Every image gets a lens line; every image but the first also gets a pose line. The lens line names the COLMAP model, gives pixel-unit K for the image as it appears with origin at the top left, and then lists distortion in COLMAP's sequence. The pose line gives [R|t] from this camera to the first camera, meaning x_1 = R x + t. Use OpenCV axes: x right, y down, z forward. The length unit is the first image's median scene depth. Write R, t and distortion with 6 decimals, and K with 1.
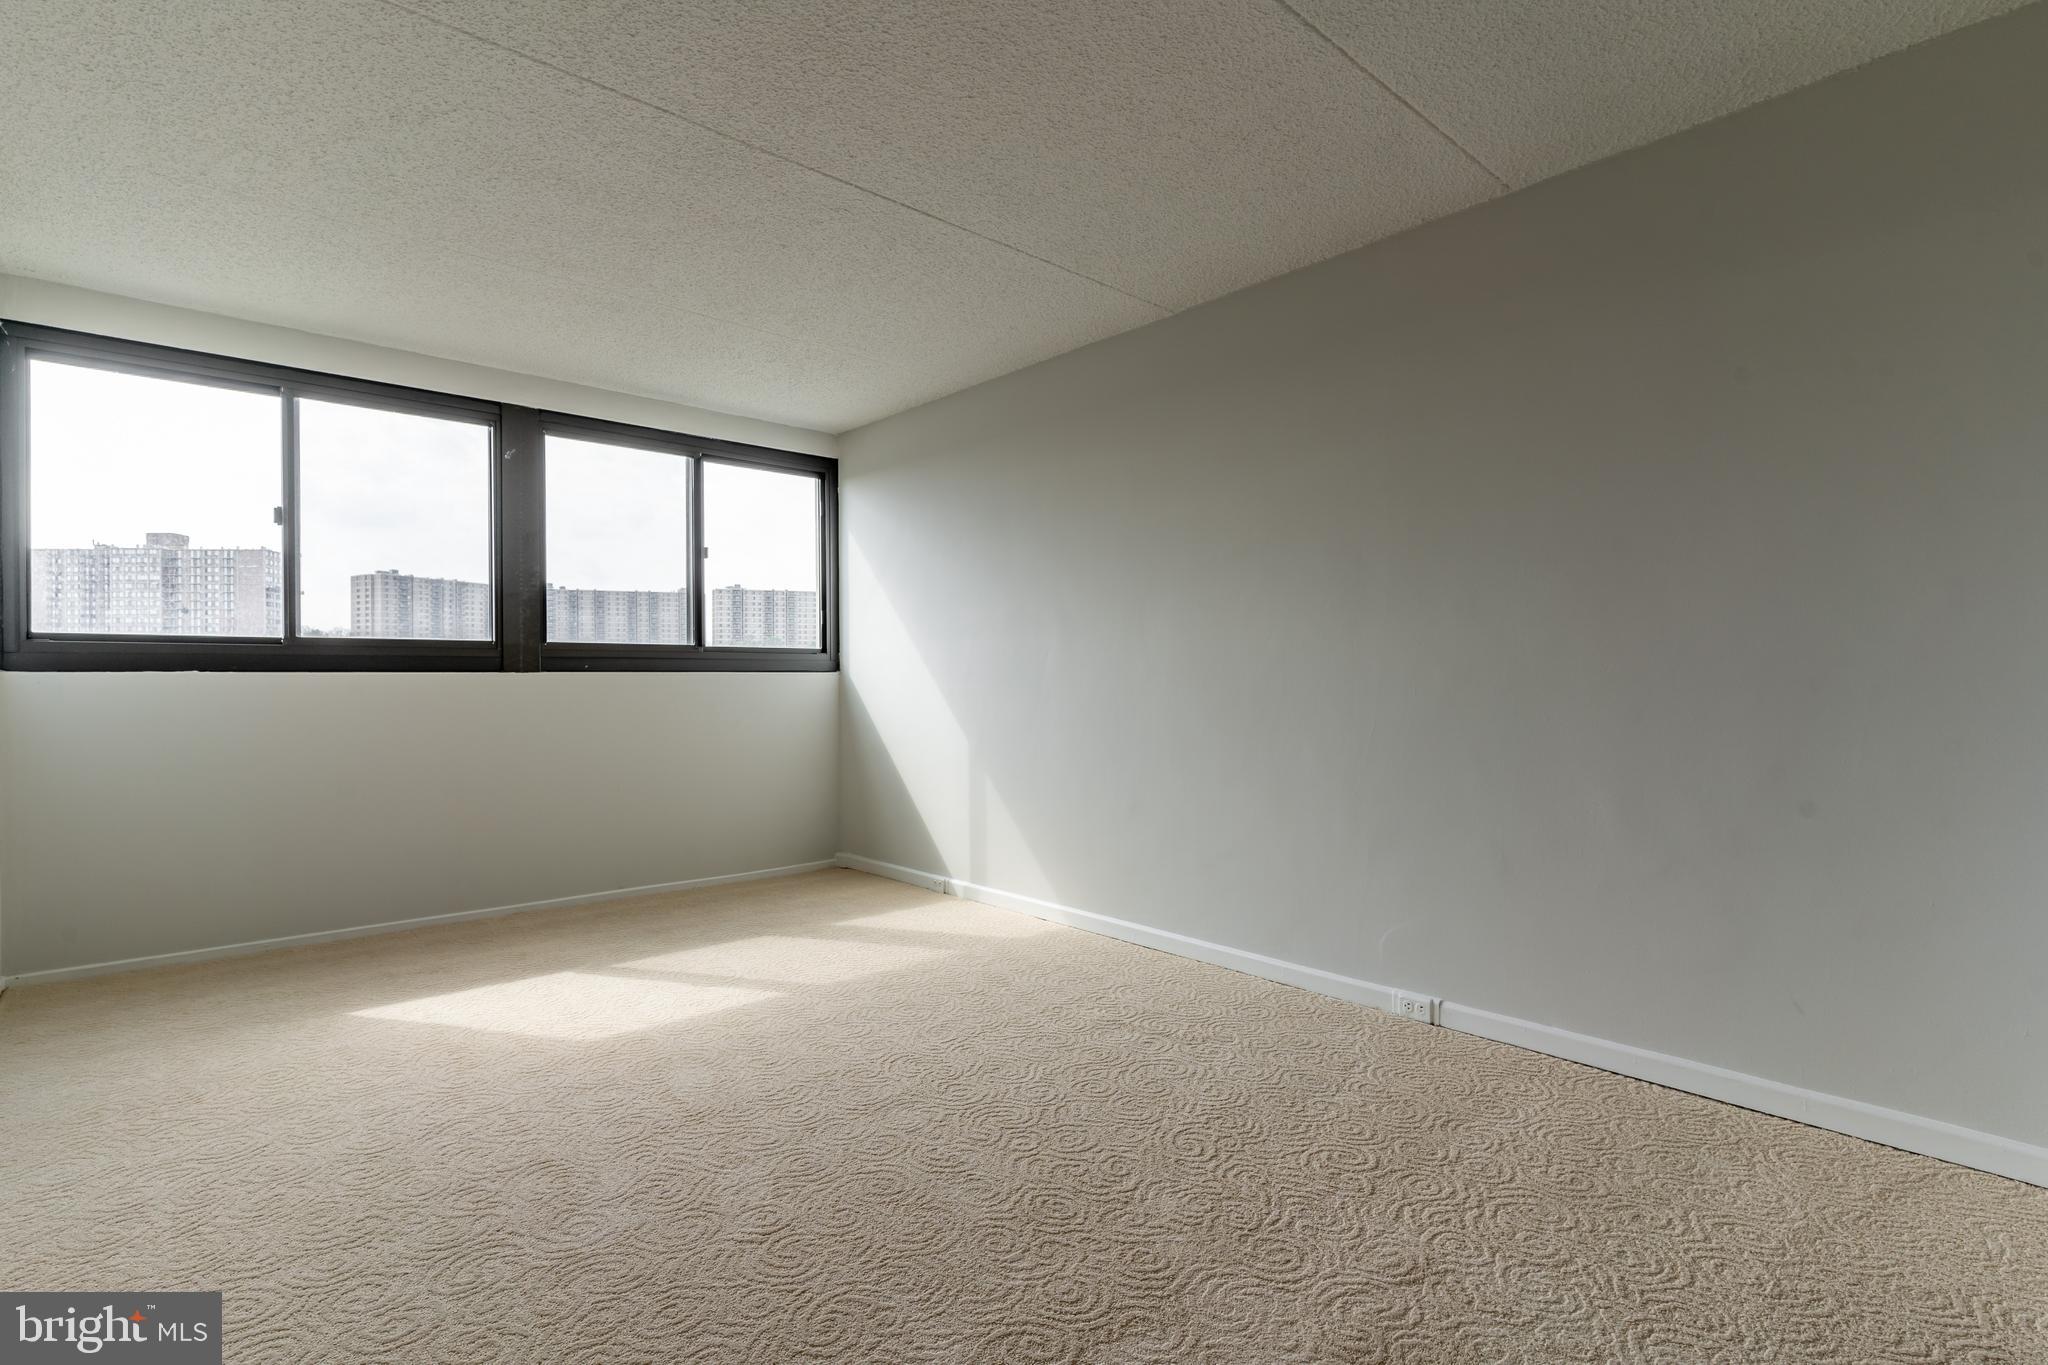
lens RADIAL K [[1010.1, 0, 1024.0], [0, 1010.1, 682.5], [0, 0, 1]] dist [0.000774, 0.000782]
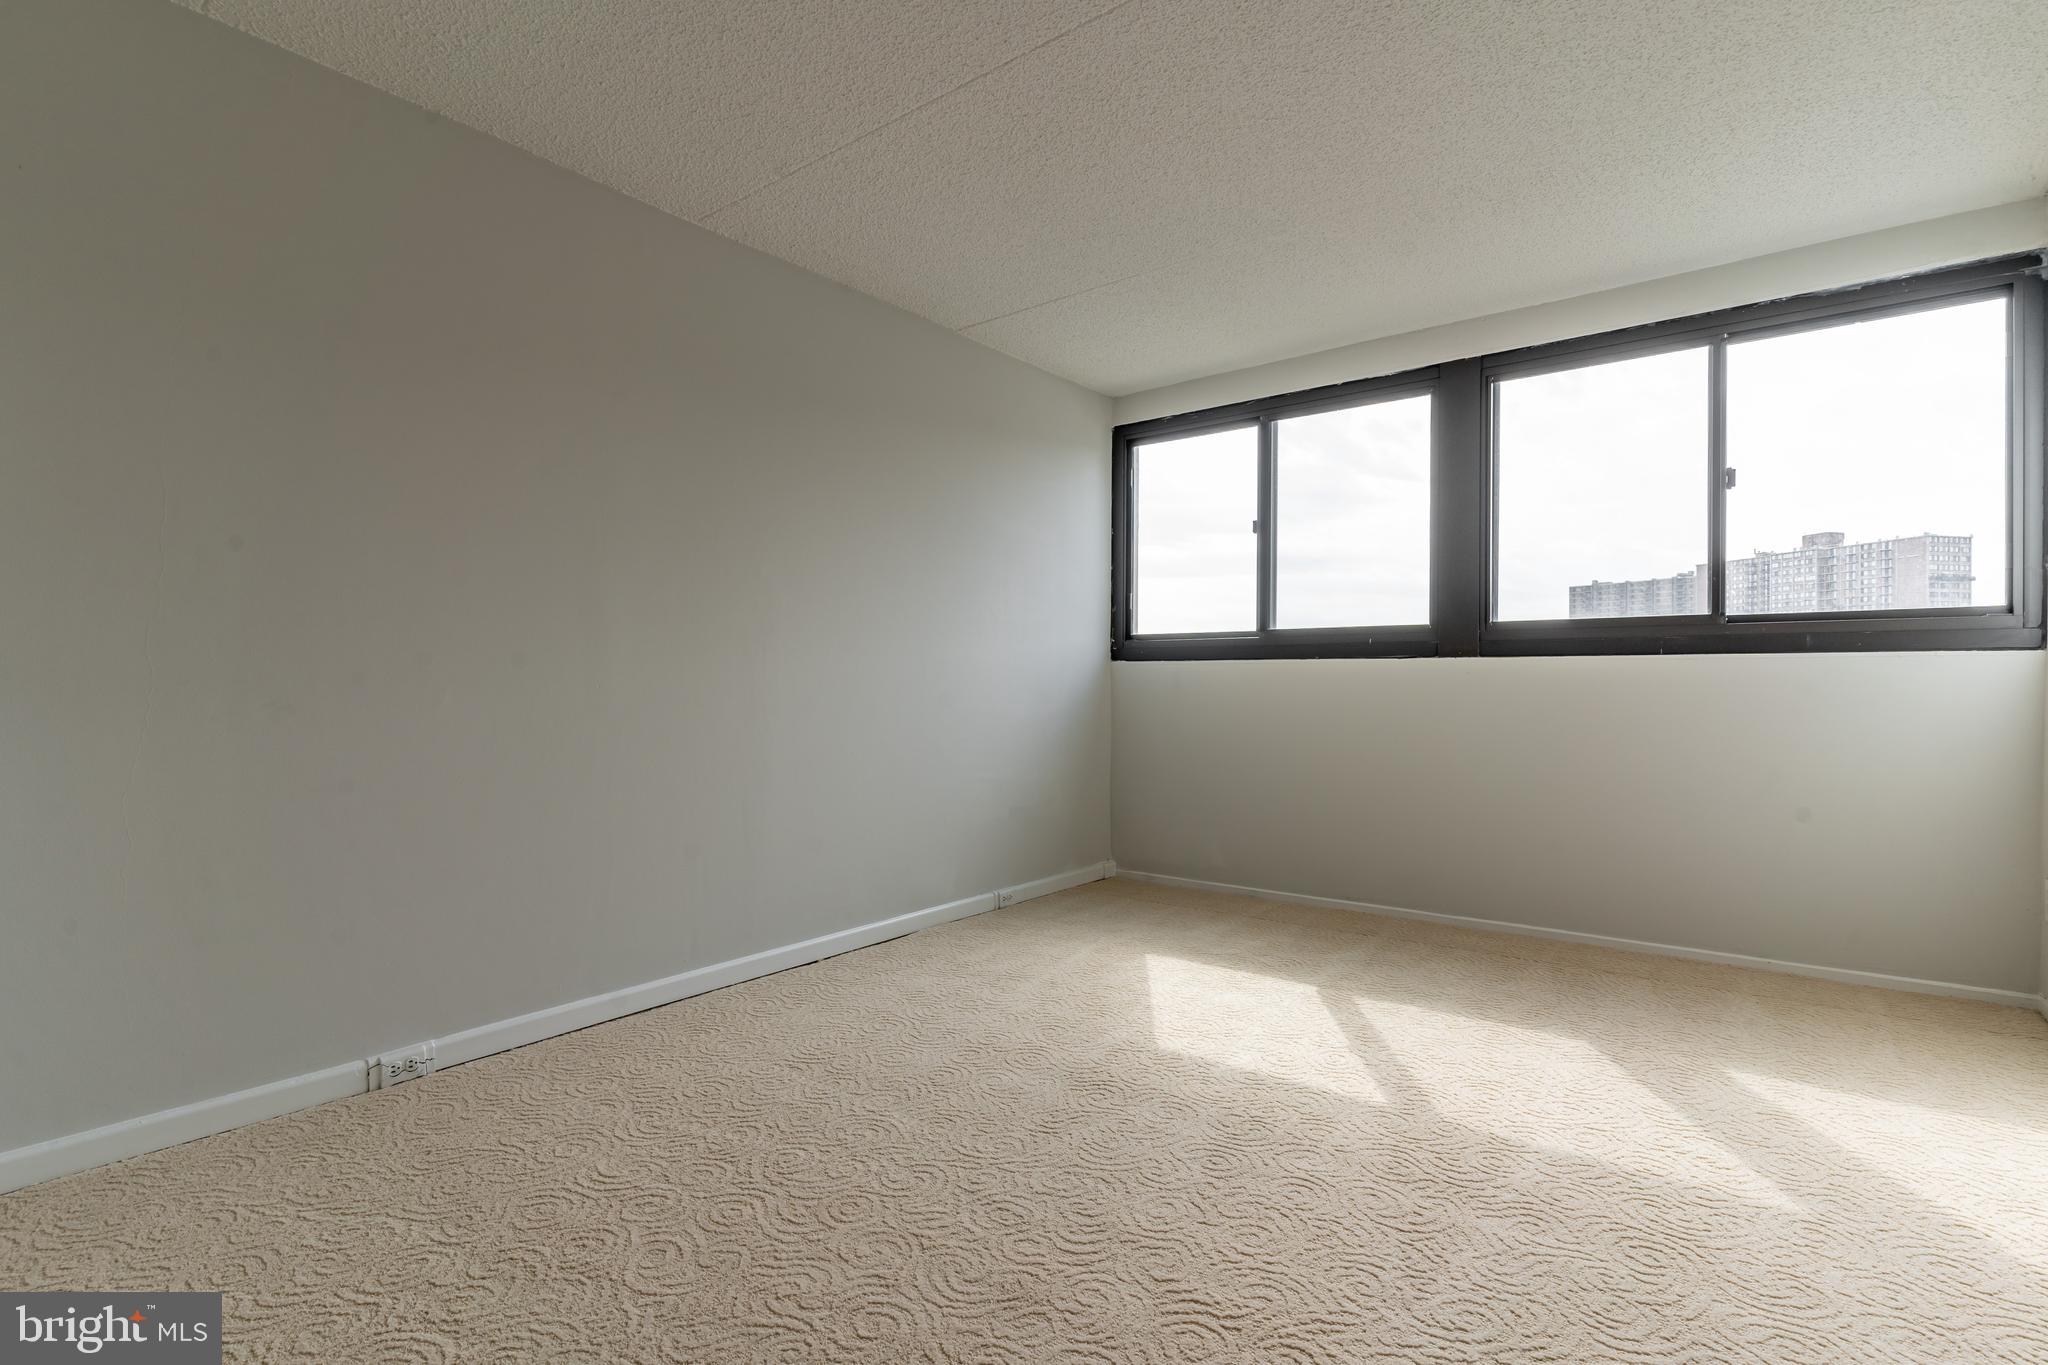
lens RADIAL K [[987.6, 0, 1009.6], [0, 987.6, 686.6], [0, 0, 1]] dist [0.013881, -0.000498]
pose [[0.153869, 0.010454, -0.988036, 0.299280], [-0.004144, 0.999942, 0.009934, 0.008475], [0.988083, 0.002566, 0.153903, 0.454811]]
